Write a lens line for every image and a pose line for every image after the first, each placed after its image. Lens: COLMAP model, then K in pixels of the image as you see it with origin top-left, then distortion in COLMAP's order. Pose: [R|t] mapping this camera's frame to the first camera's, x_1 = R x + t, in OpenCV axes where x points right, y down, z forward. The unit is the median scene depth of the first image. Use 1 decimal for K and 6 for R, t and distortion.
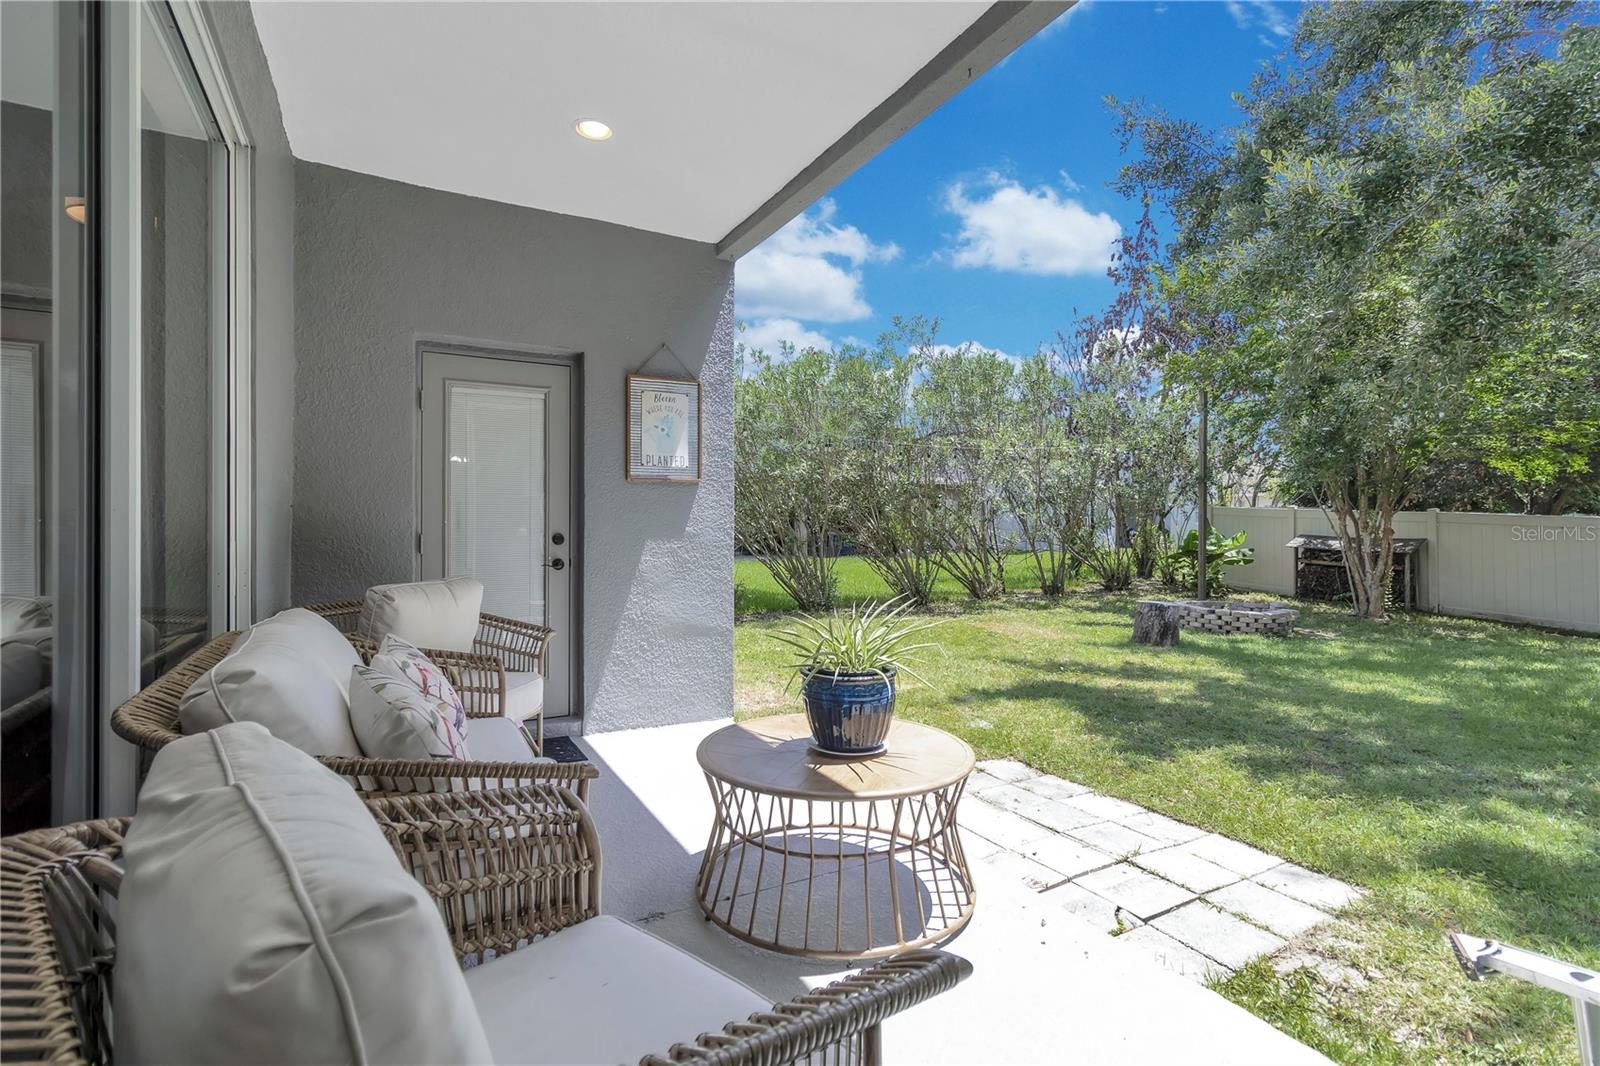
lens RADIAL K [[751.8, 0, 802.1], [0, 751.8, 525.4], [0, 0, 1]] dist [-0.001077, 0.000021]
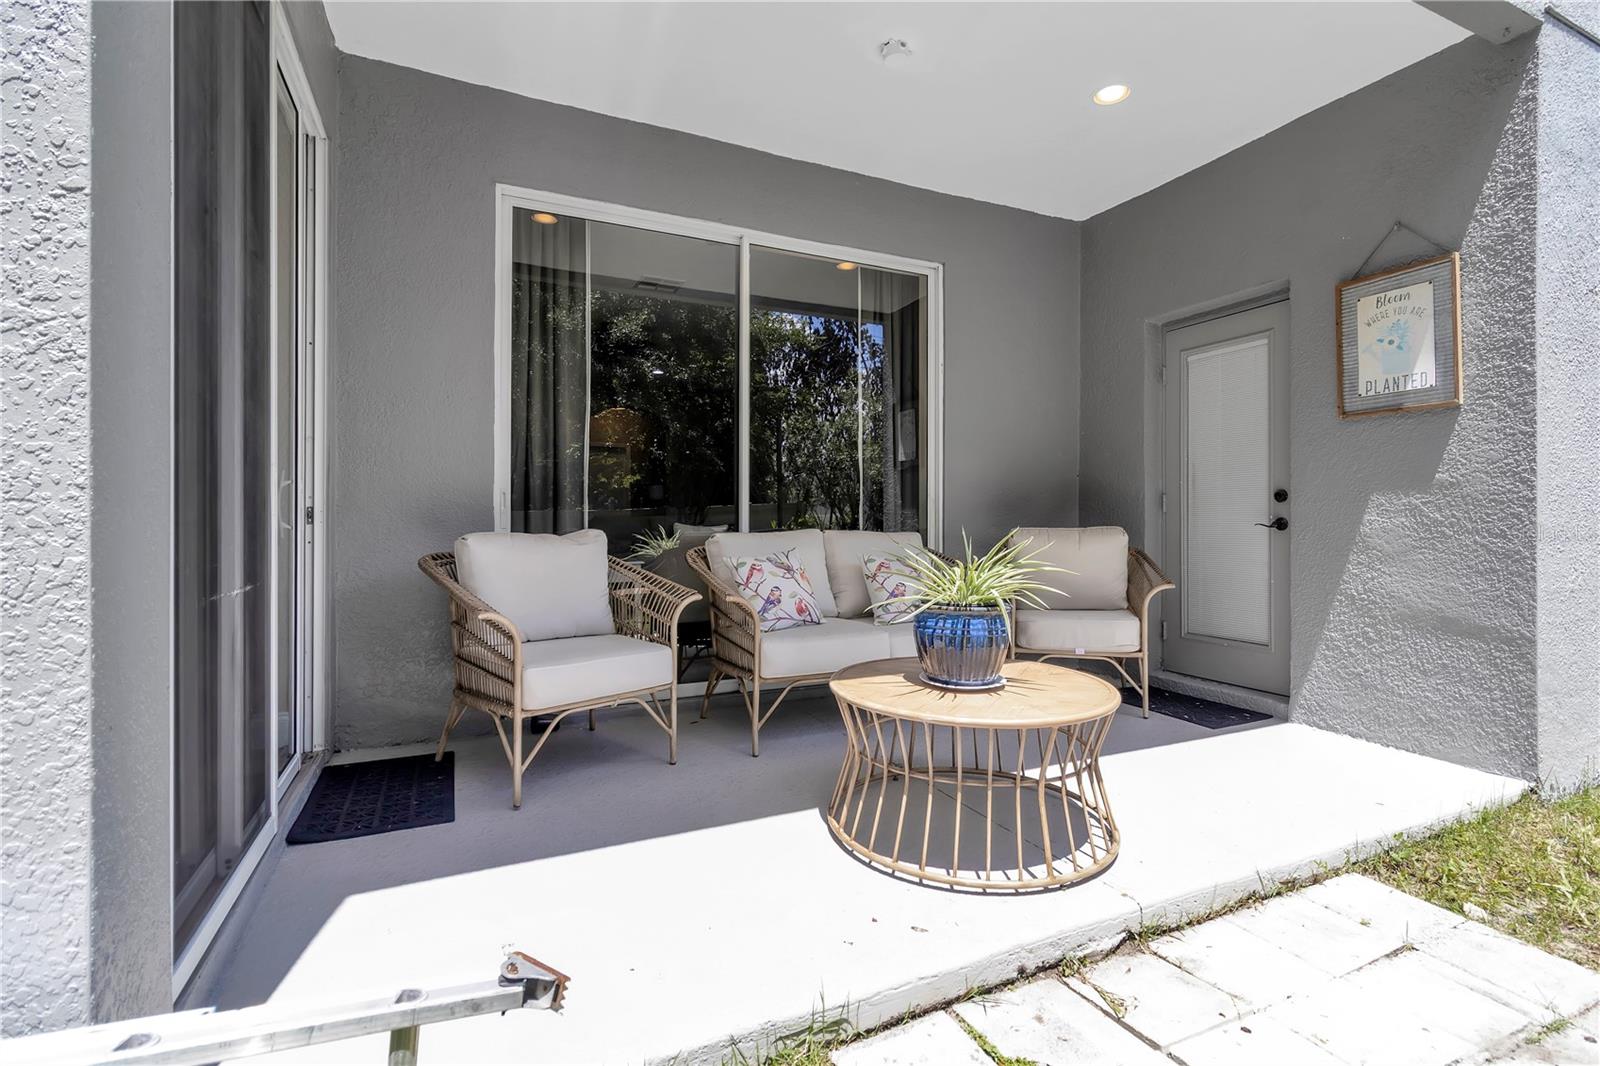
lens RADIAL K [[751.8, 0, 802.1], [0, 751.8, 526.8], [0, 0, 1]] dist [-0.001077, 0.000021]
pose [[-0.075851, 0.002233, -0.997117, 0.589950], [-0.000468, 0.999997, 0.002275, 0.051287], [0.997119, 0.000639, -0.075850, 0.486576]]
